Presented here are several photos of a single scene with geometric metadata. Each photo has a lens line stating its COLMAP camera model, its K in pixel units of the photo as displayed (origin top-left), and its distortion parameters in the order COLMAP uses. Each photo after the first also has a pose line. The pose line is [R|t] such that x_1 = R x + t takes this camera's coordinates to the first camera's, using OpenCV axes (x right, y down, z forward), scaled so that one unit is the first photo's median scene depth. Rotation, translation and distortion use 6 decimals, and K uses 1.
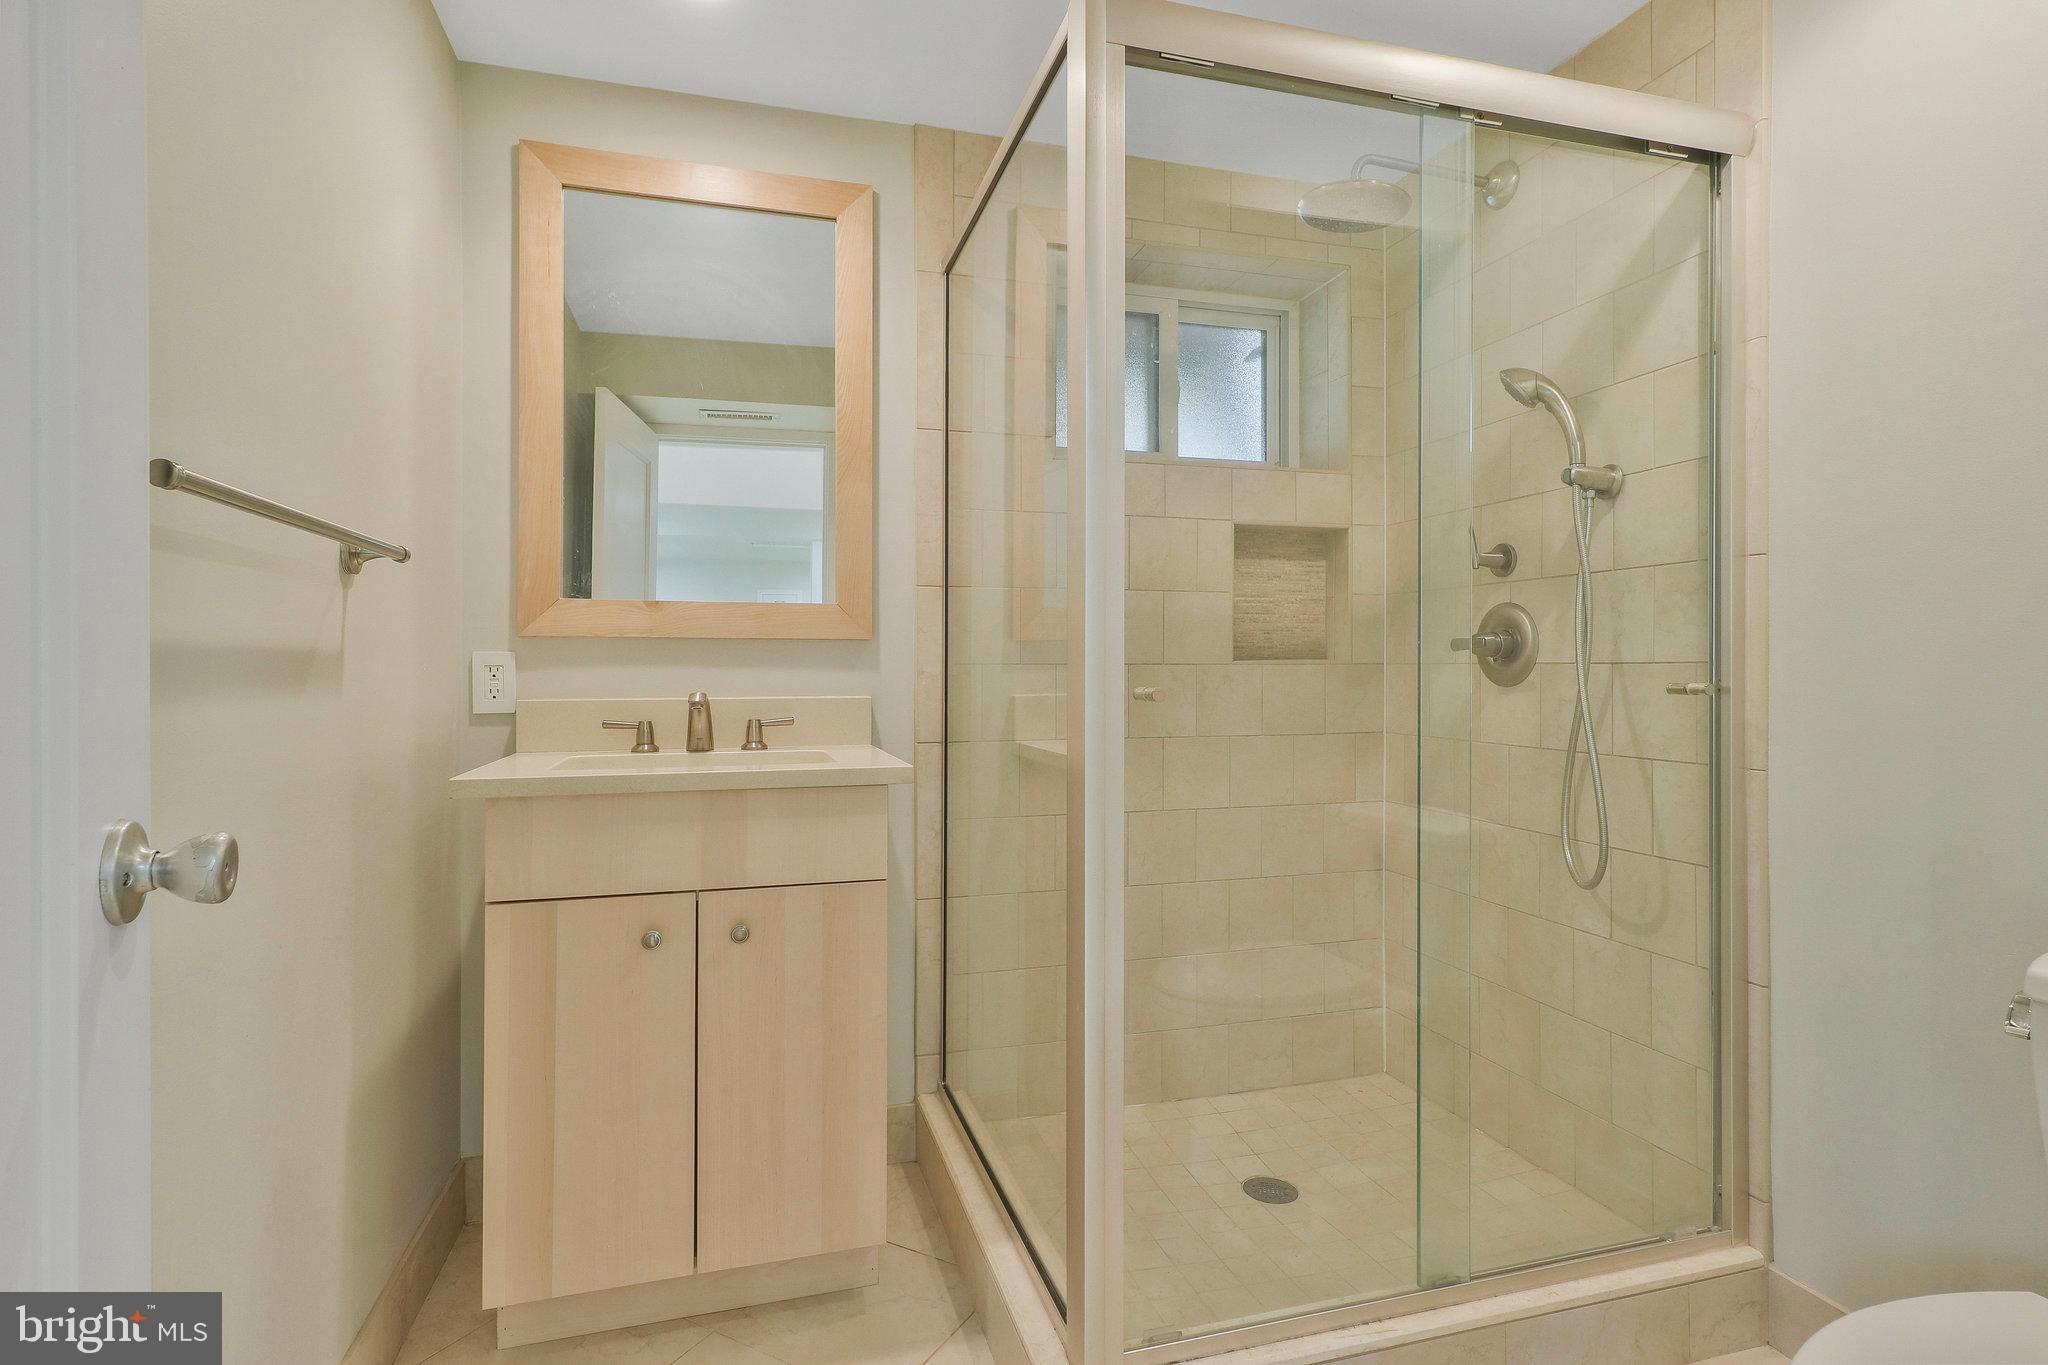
lens RADIAL K [[1014.4, 0, 1025.4], [0, 1014.4, 678.6], [0, 0, 1]] dist [0.001241, 0.000277]
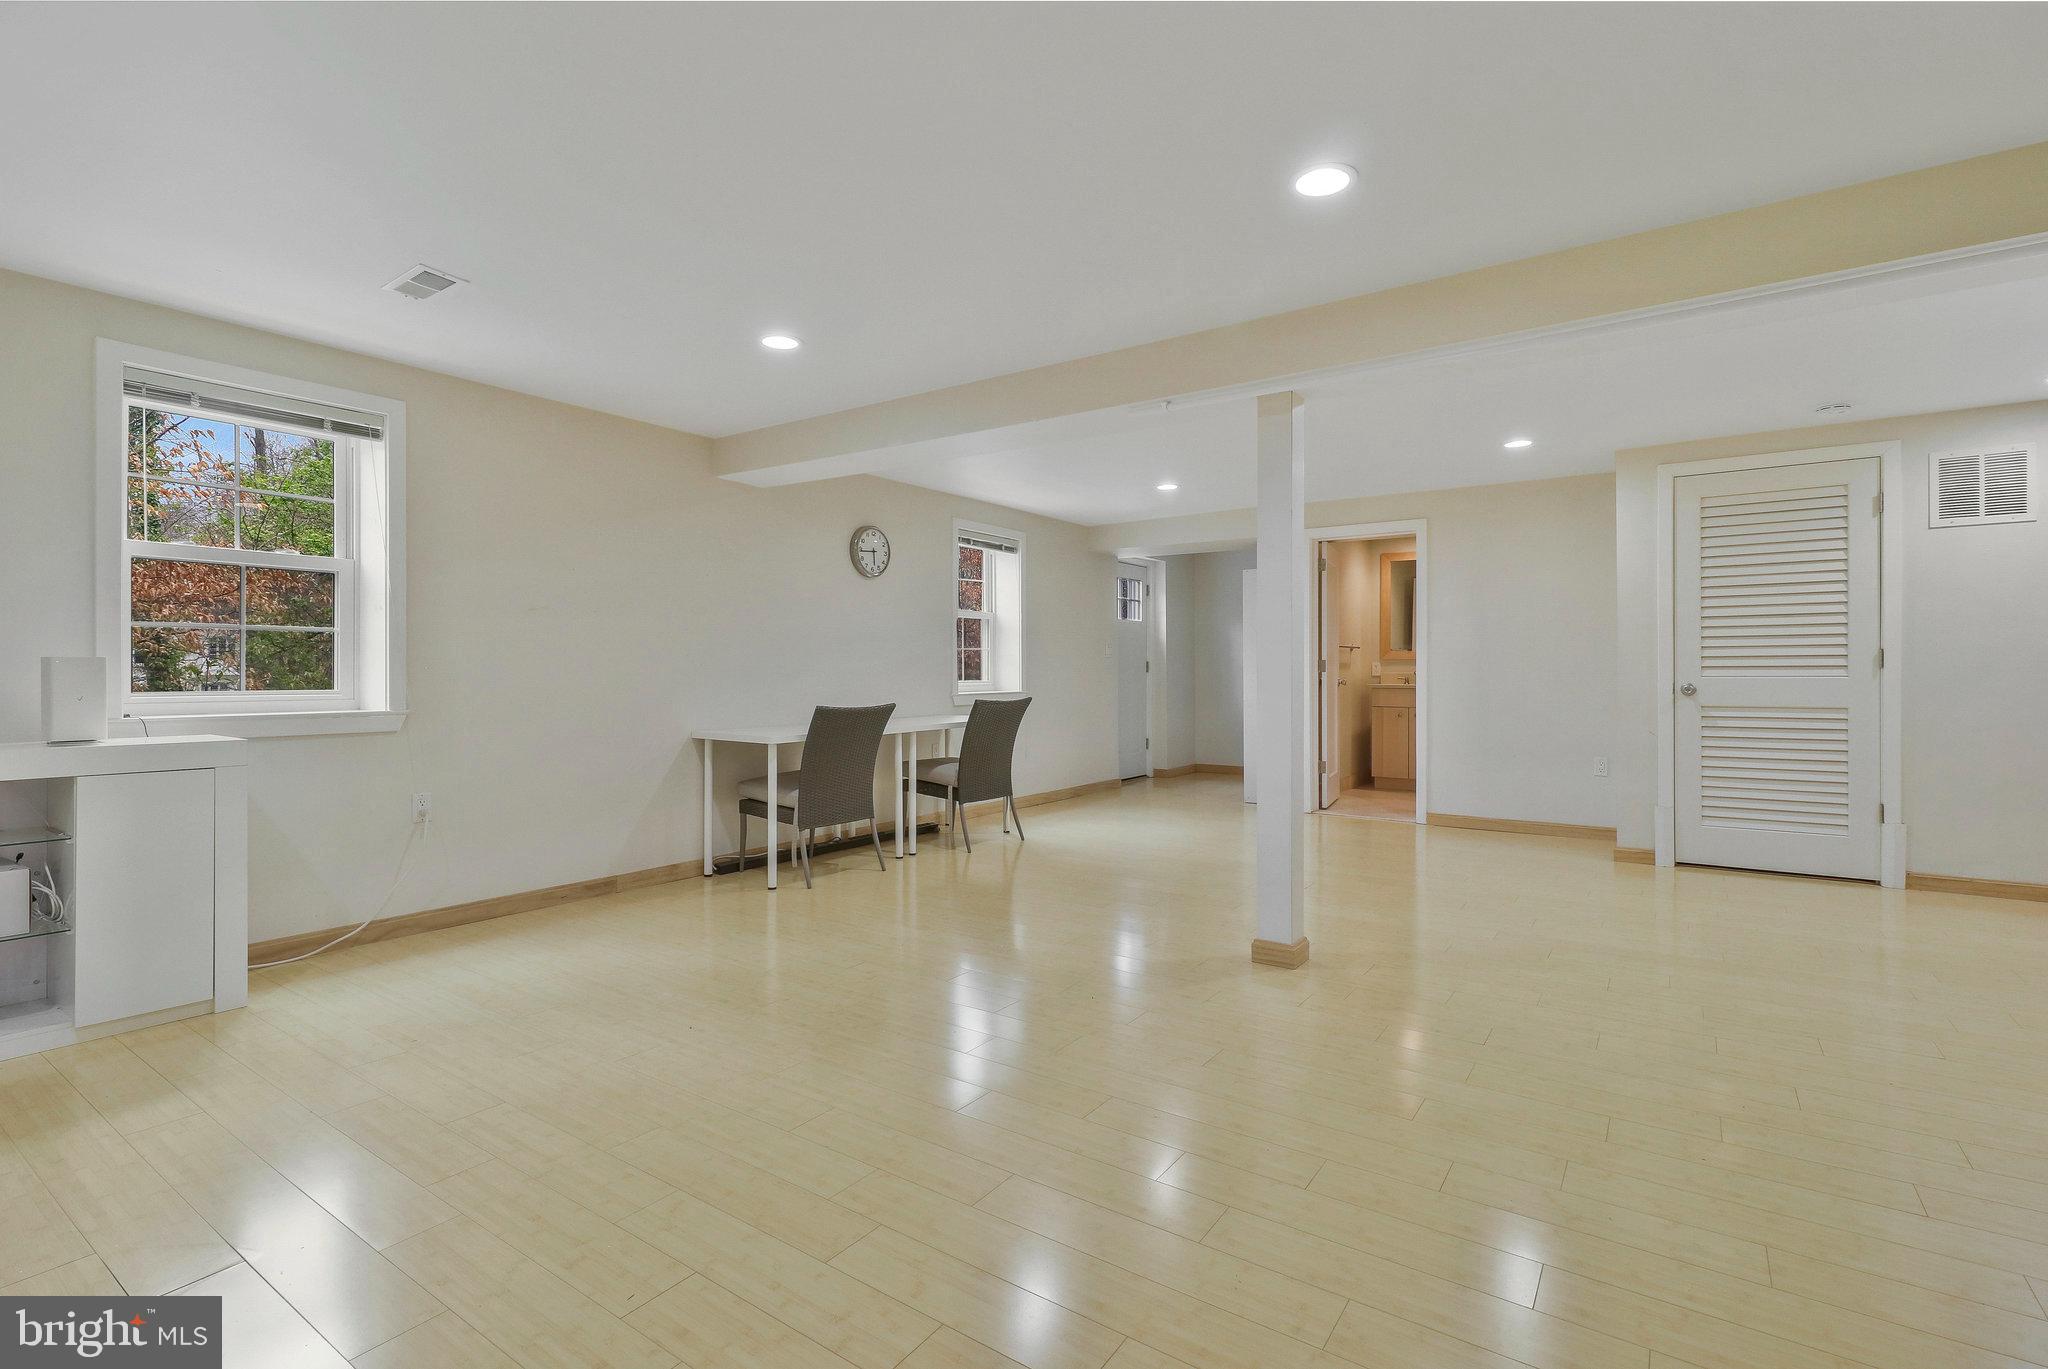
lens RADIAL K [[967.7, 0, 1023.2], [0, 967.7, 677.3], [0, 0, 1]] dist [0.000764, -0.001018]
pose [[0.628843, 0.000957, -0.777532, 1.984944], [0.000936, 0.999998, 0.001988, 0.031275], [0.777532, -0.001978, 0.628840, -3.176090]]
